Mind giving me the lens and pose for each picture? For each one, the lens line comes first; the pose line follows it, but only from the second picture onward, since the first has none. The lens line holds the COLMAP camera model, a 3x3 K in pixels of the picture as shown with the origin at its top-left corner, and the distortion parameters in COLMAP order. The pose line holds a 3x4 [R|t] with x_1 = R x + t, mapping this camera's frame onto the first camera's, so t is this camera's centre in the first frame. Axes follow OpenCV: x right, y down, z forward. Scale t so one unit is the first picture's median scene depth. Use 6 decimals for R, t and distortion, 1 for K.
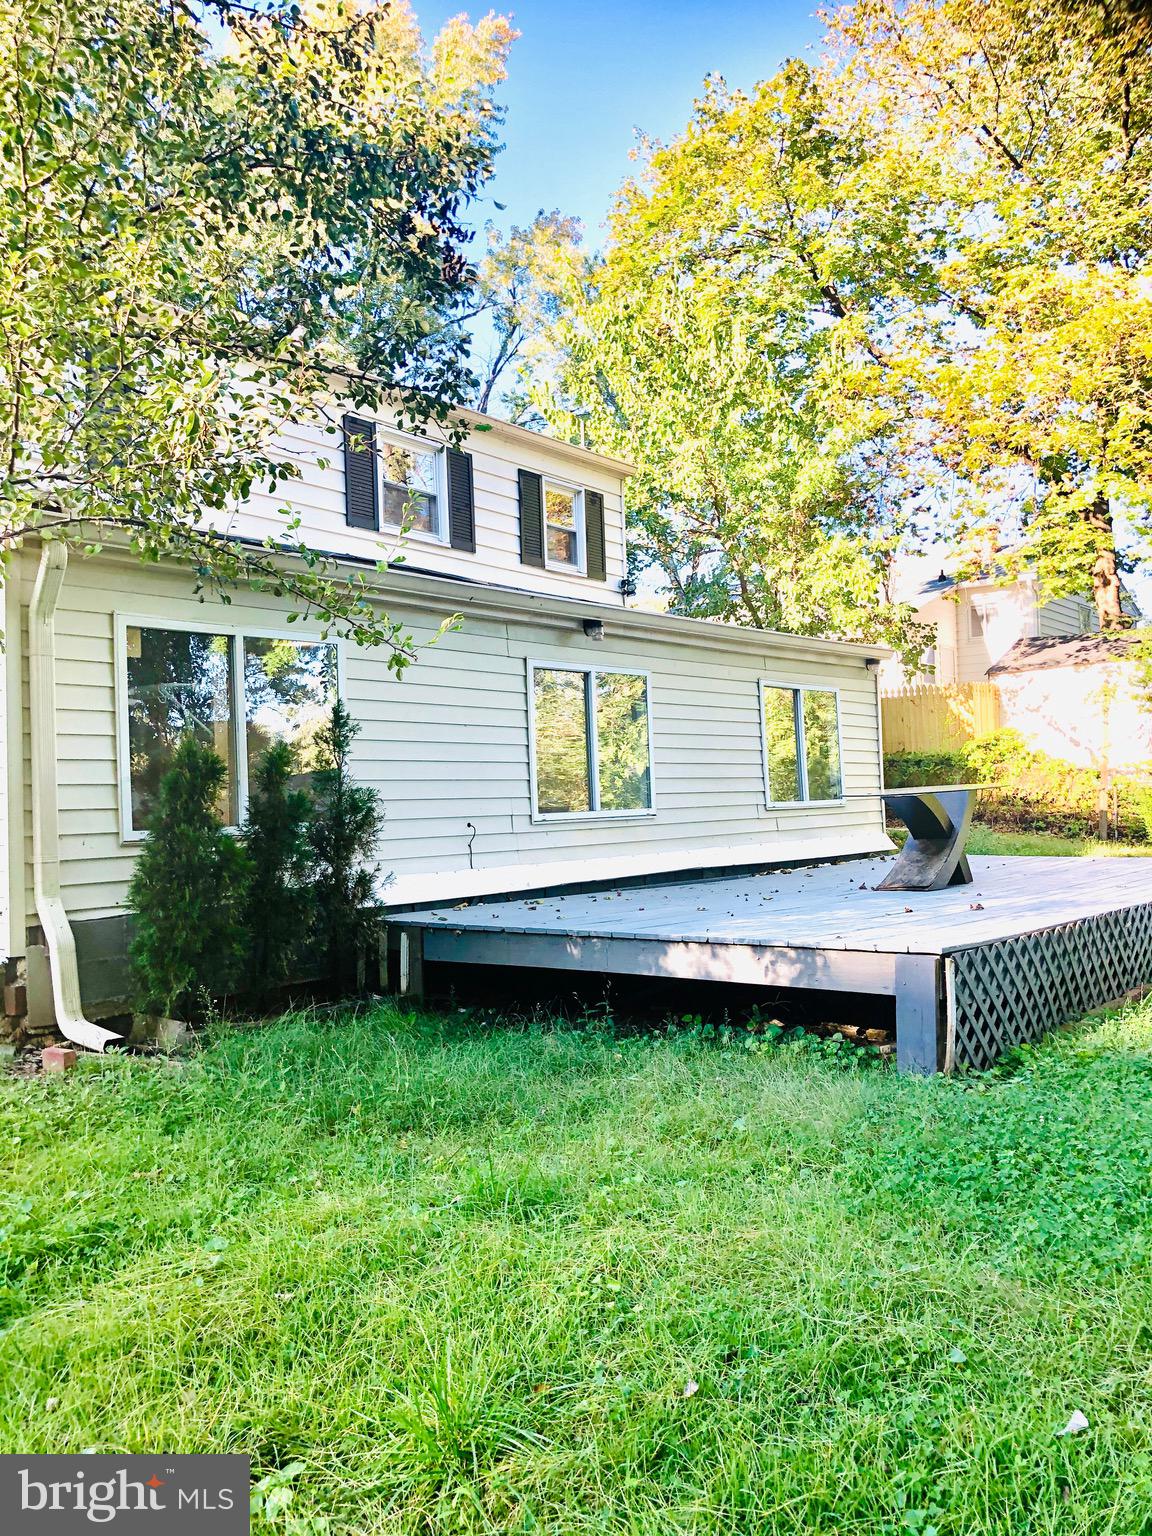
lens RADIAL K [[1265.3, 0, 576.0], [0, 1265.3, 768.0], [0, 0, 1]] dist [0.008946, 0.002733]
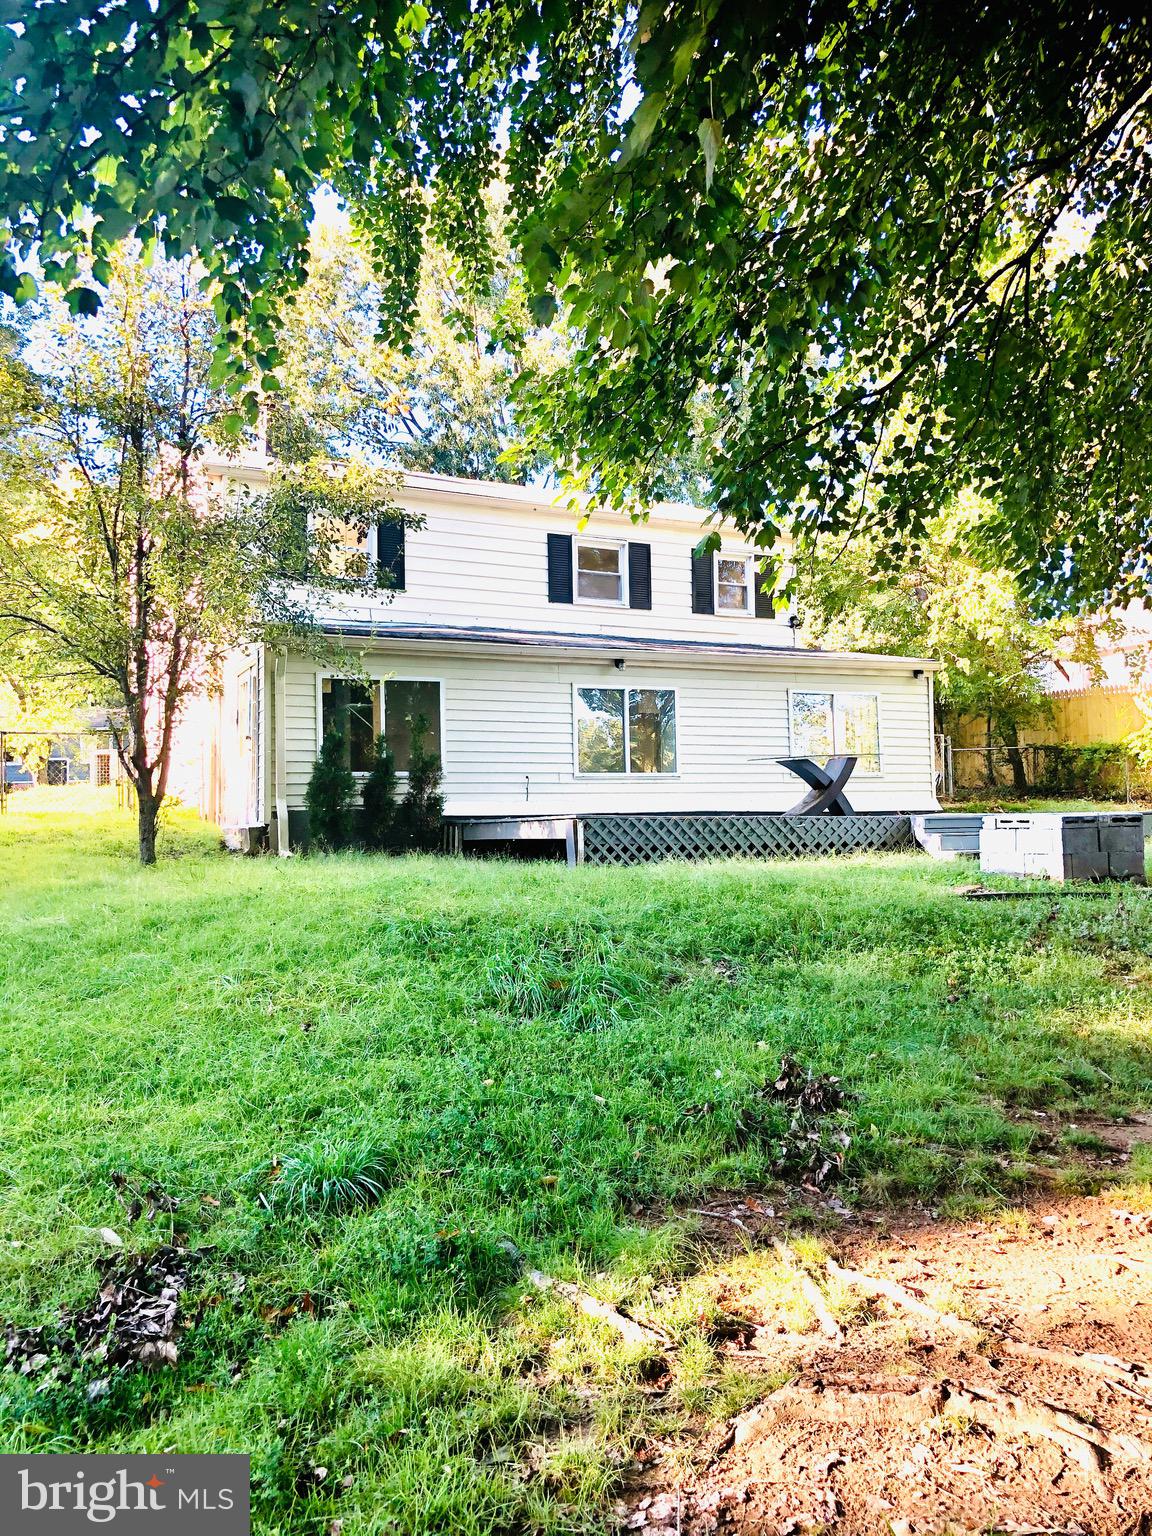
lens RADIAL K [[1265.3, 0, 576.0], [0, 1265.3, 768.0], [0, 0, 1]] dist [0.008946, 0.002733]
pose [[0.907303, -0.007766, -0.420407, 0.662655], [0.003004, 0.999924, -0.011988, 0.048175], [0.420468, 0.009614, 0.907257, -0.548895]]
